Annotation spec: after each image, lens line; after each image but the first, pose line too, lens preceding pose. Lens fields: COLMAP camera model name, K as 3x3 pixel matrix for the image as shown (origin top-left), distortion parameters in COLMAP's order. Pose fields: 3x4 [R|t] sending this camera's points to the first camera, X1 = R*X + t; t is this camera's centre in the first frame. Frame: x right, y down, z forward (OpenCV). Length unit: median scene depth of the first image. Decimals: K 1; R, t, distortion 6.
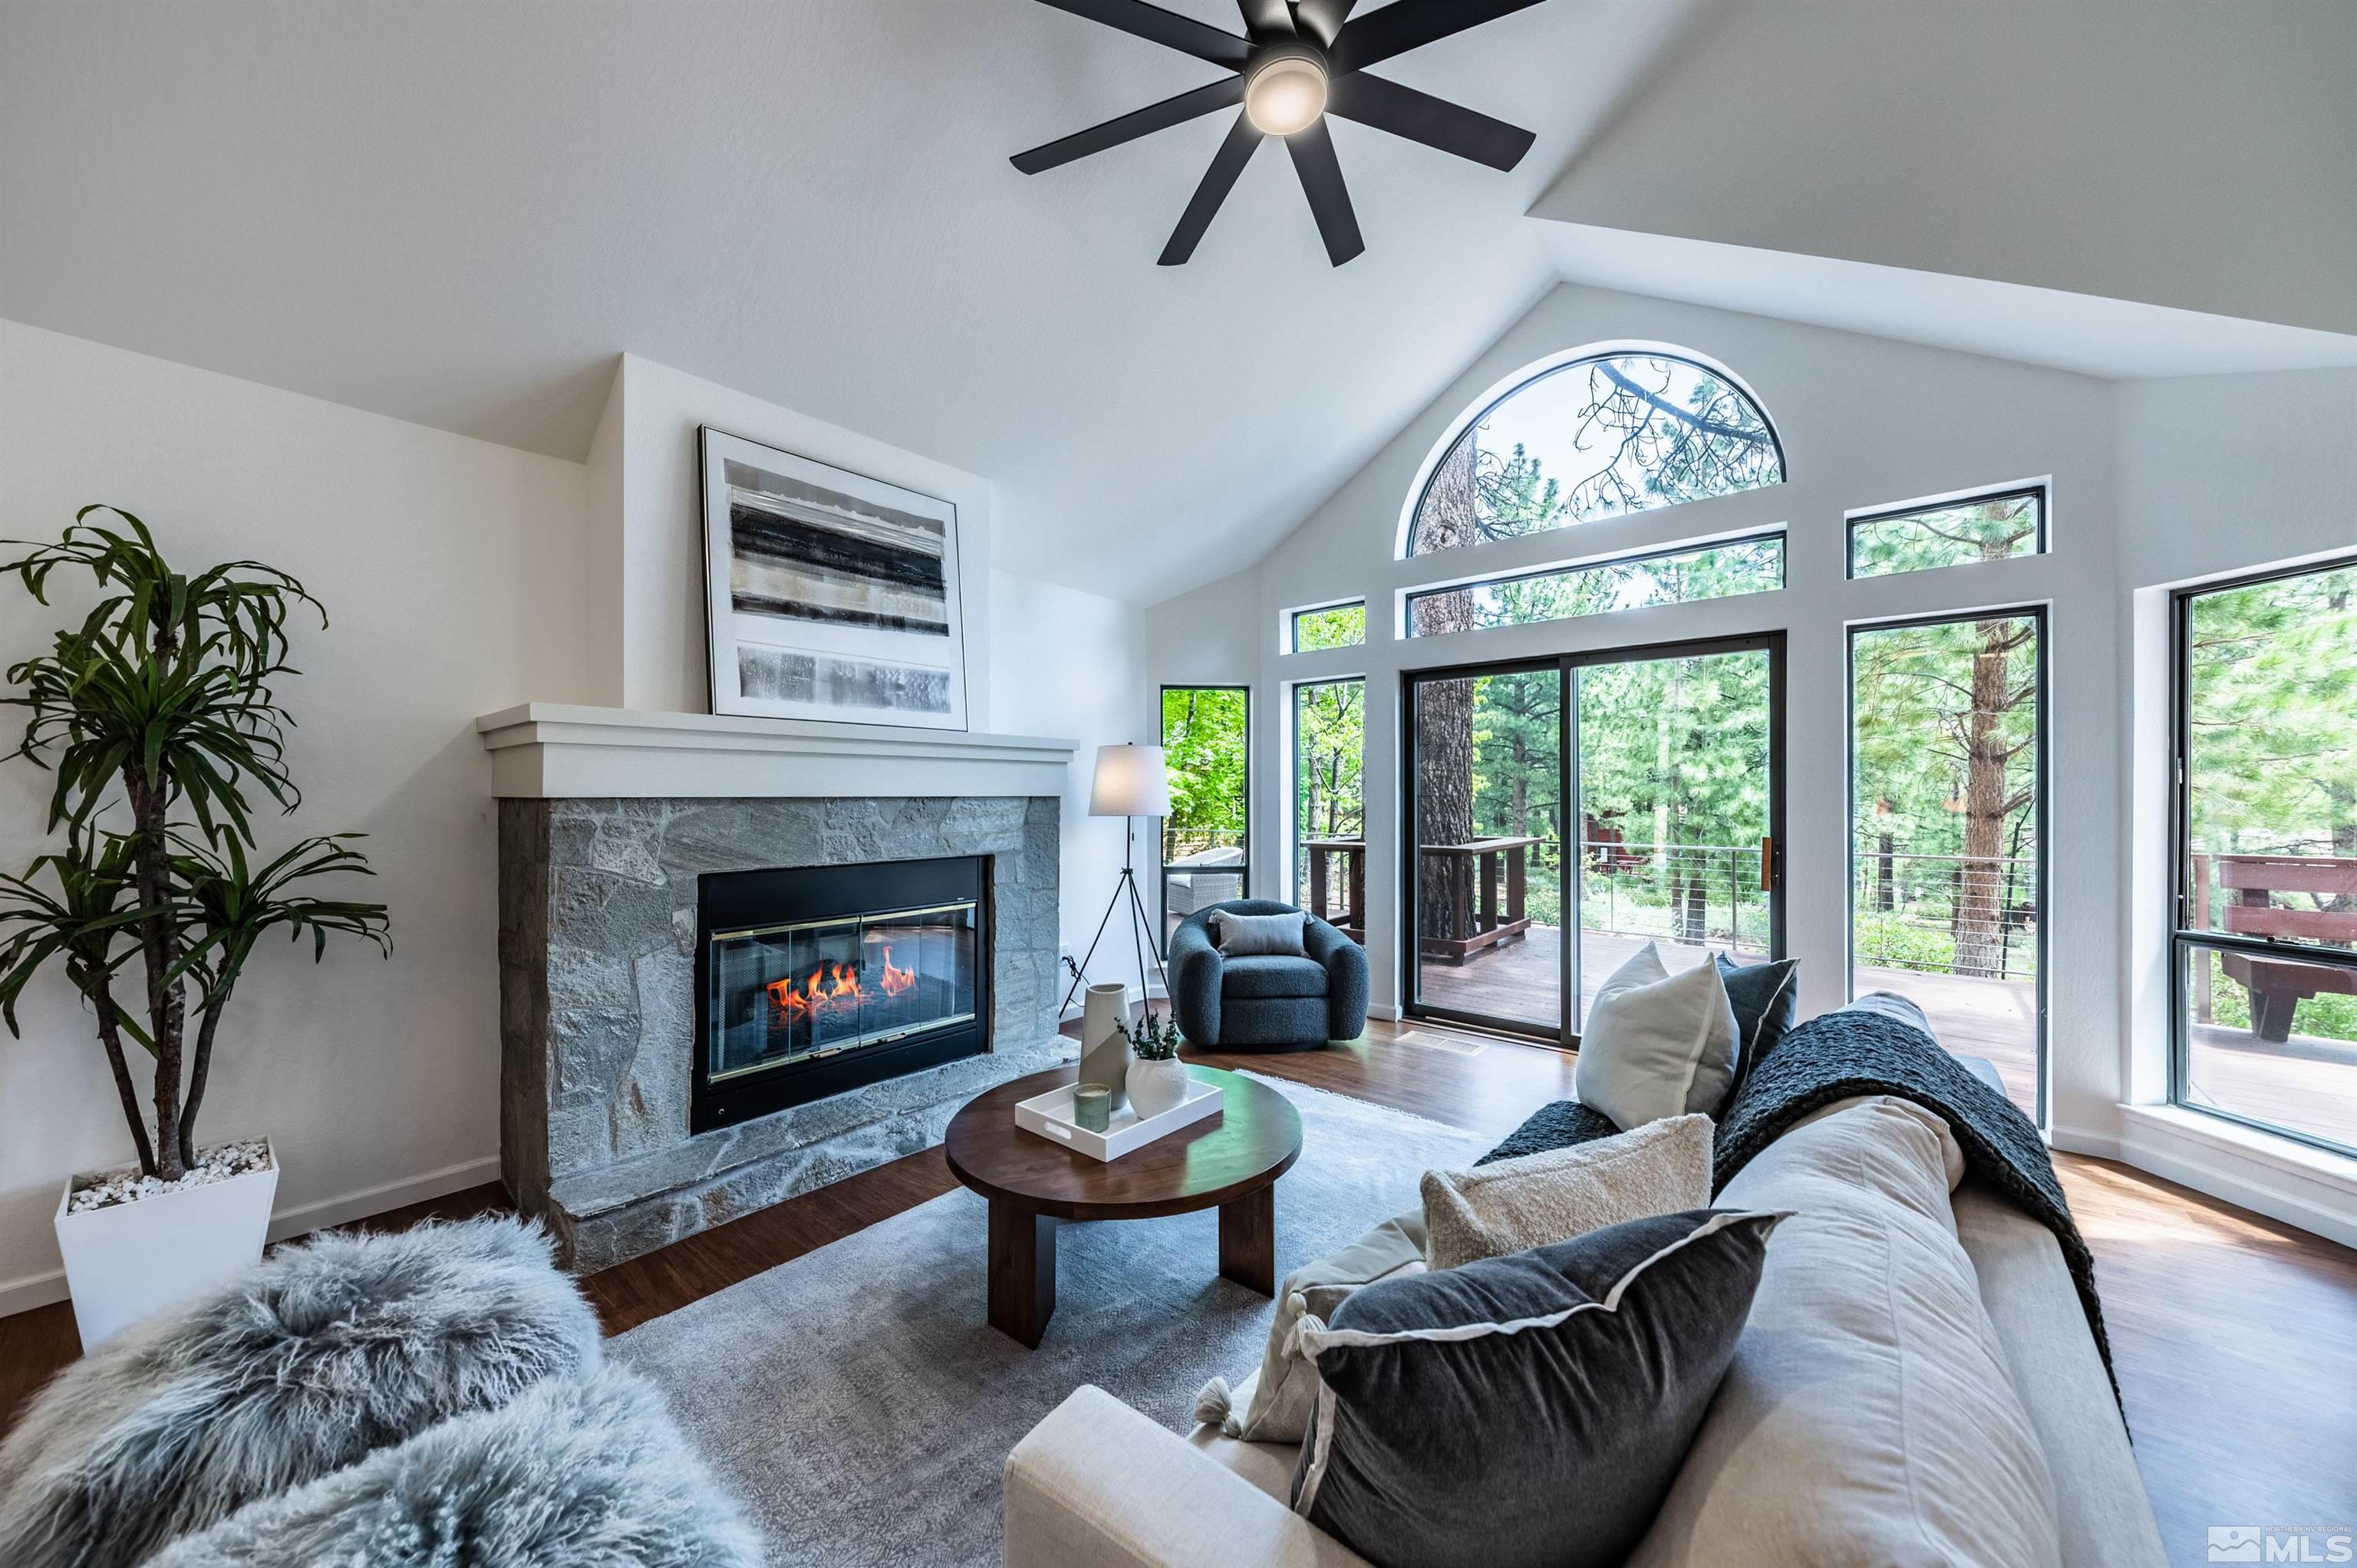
lens RADIAL K [[826.4, 0, 1178.5], [0, 826.4, 784.0], [0, 0, 1]] dist [0.016252, -0.006919]
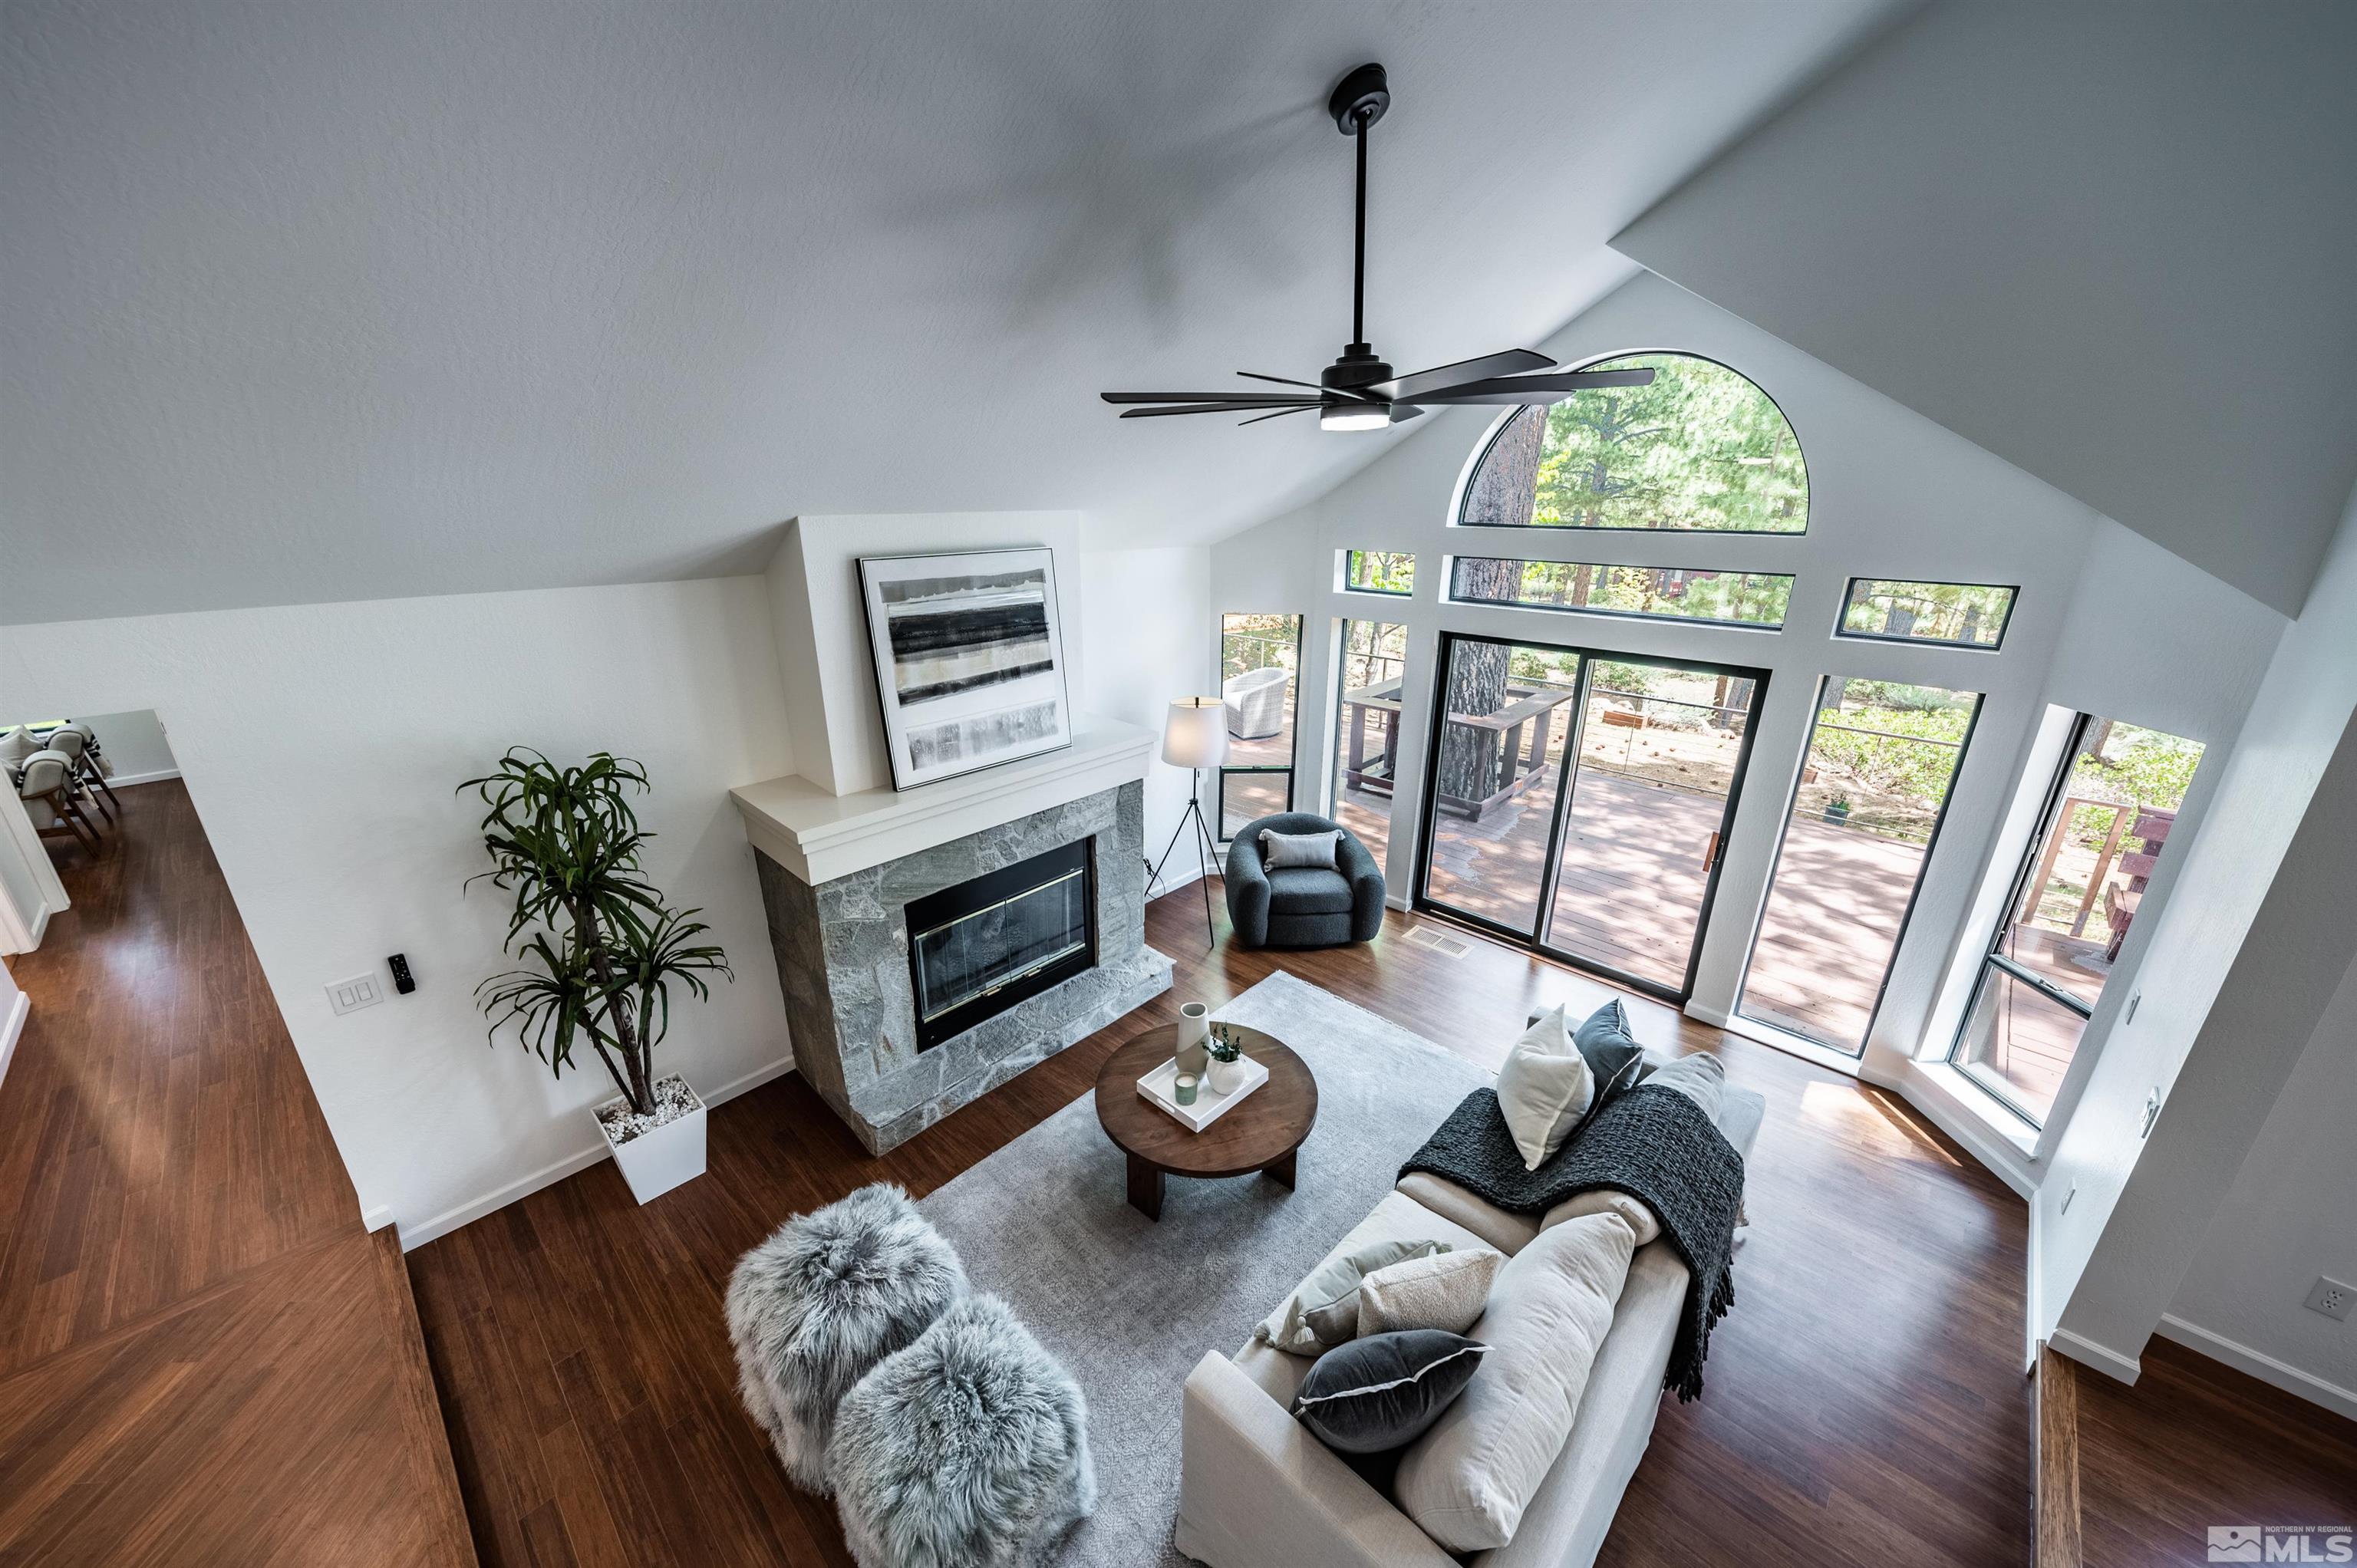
lens RADIAL K [[841.4, 0, 1178.5], [0, 841.4, 784.0], [0, 0, 1]] dist [0.006822, -0.000015]
pose [[0.998654, 0.021049, -0.047412, -0.039249], [-0.003615, 0.939989, 0.341185, -0.517593], [0.051748, -0.340554, 0.938800, -0.233479]]
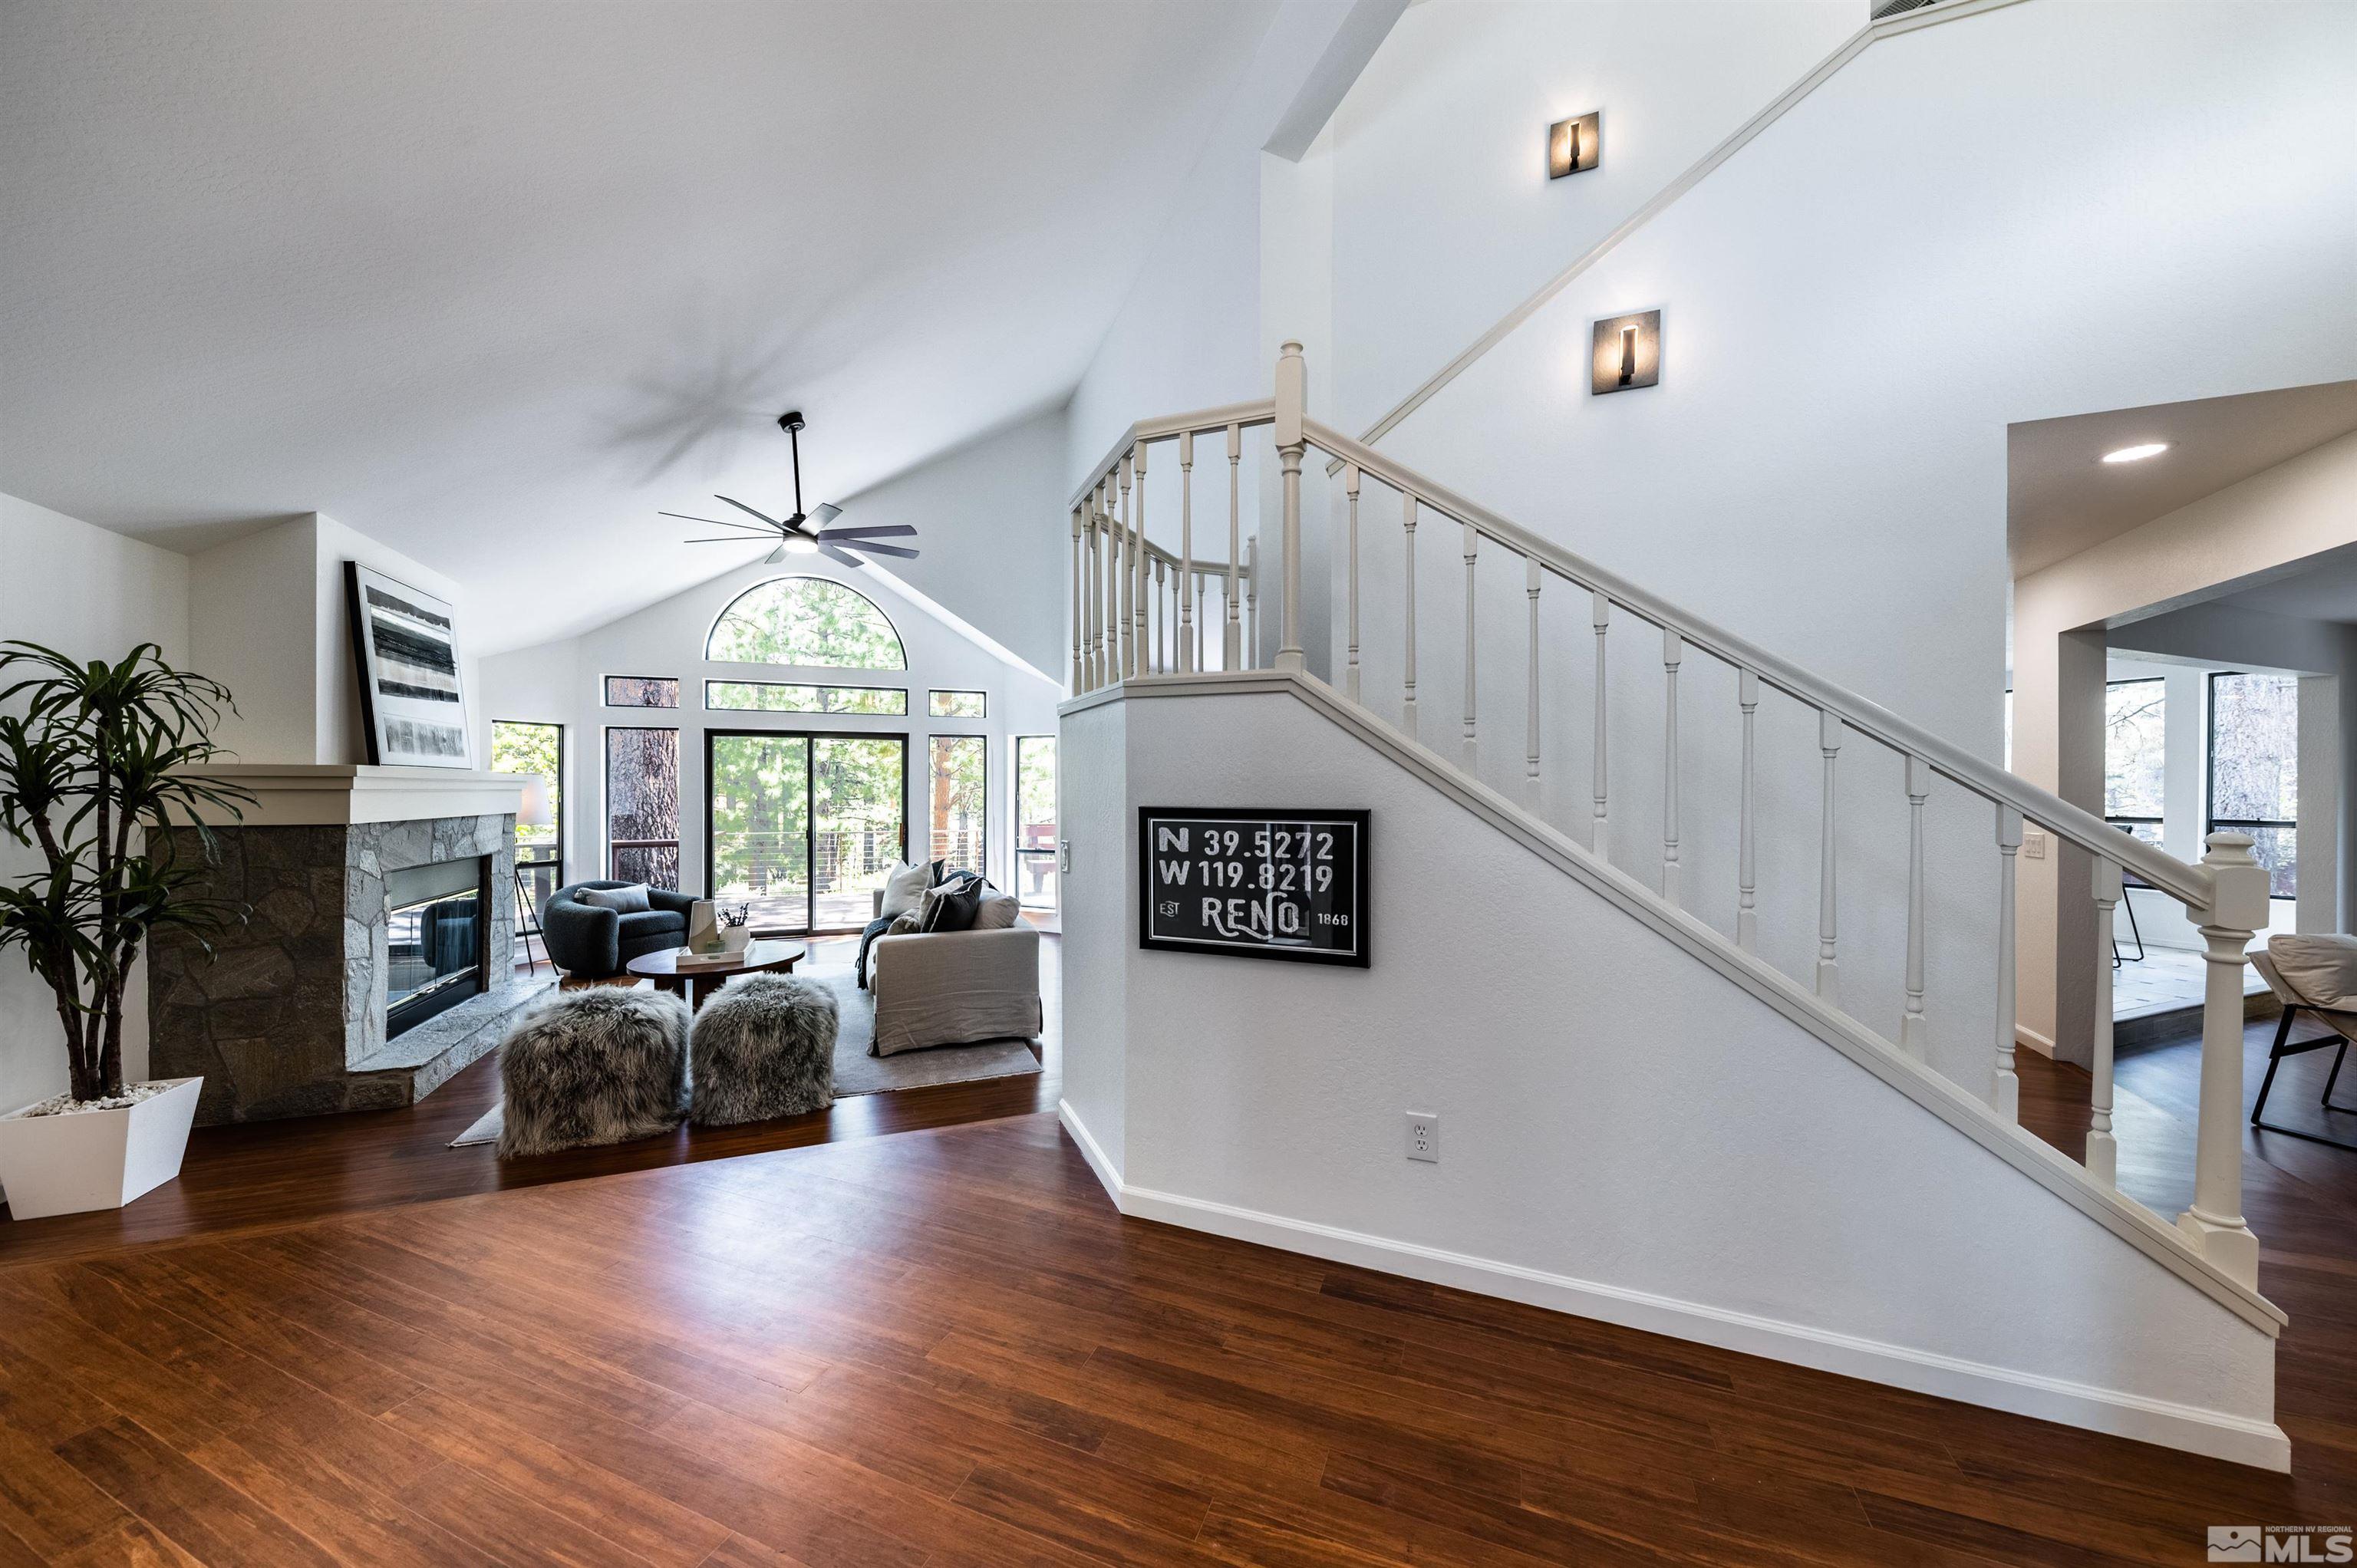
lens RADIAL K [[826.4, 0, 1178.5], [0, 826.4, 784.0], [0, 0, 1]] dist [0.016252, -0.006919]
pose [[0.474918, 0.004964, 0.880016, -1.105839], [-0.010676, 0.999943, 0.000121, -0.060735], [-0.879965, -0.009453, 0.474944, -0.887476]]
